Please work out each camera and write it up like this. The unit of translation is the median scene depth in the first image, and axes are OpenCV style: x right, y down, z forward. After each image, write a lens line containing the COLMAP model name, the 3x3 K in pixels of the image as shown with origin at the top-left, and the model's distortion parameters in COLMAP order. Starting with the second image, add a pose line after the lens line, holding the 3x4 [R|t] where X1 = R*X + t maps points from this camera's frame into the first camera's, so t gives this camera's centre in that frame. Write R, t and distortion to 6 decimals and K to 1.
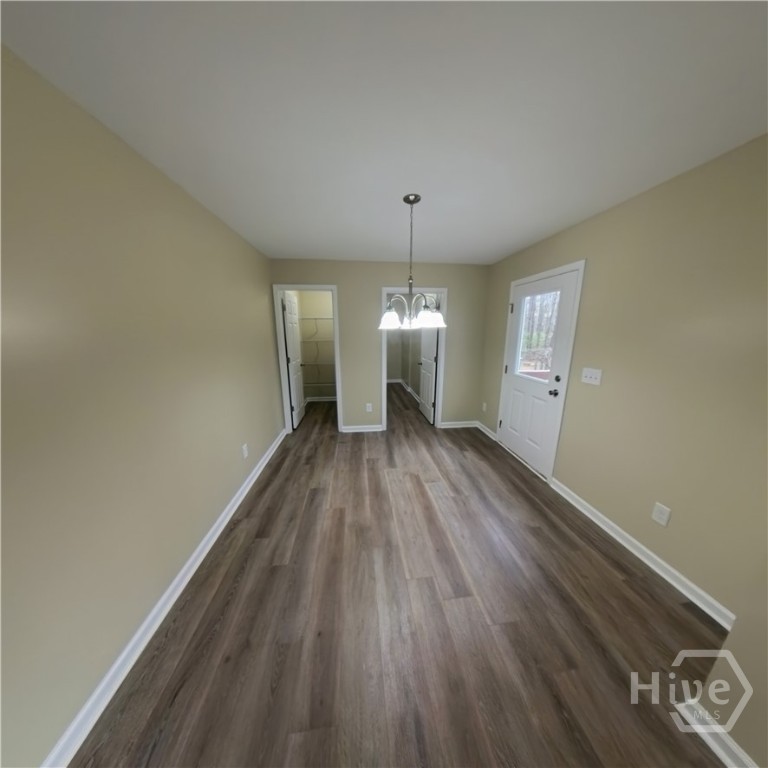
lens RADIAL K [[249.9, 0, 385.4], [0, 249.9, 380.7], [0, 0, 1]] dist [-0.011490, -0.000028]
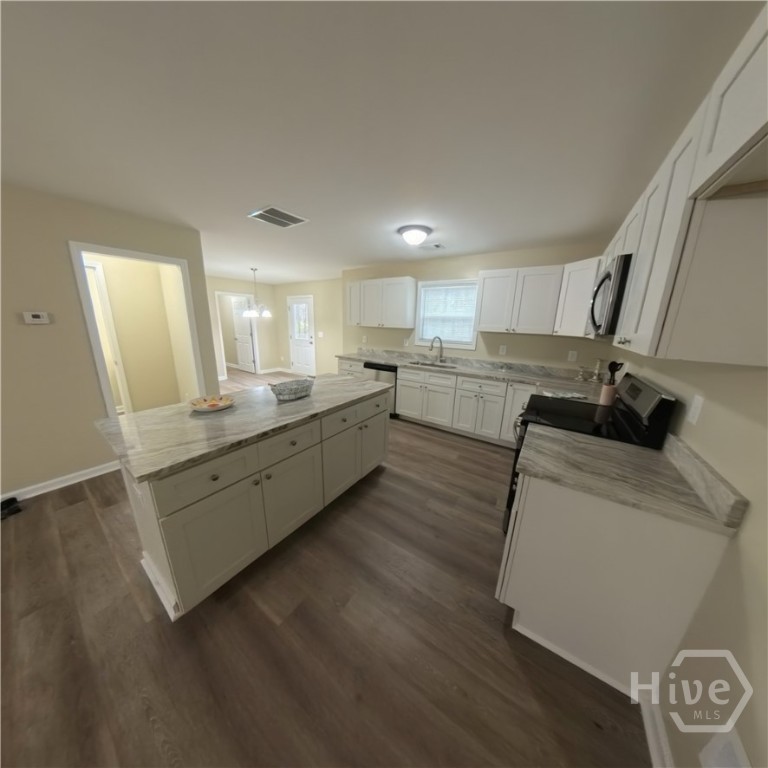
lens RADIAL K [[249.9, 0, 381.3], [0, 249.9, 381.0], [0, 0, 1]] dist [-0.011490, -0.000028]
pose [[0.653263, -0.160299, 0.739968, -0.650176], [0.127918, 0.986648, 0.100809, 0.209276], [-0.746247, 0.028800, 0.665045, -0.987099]]
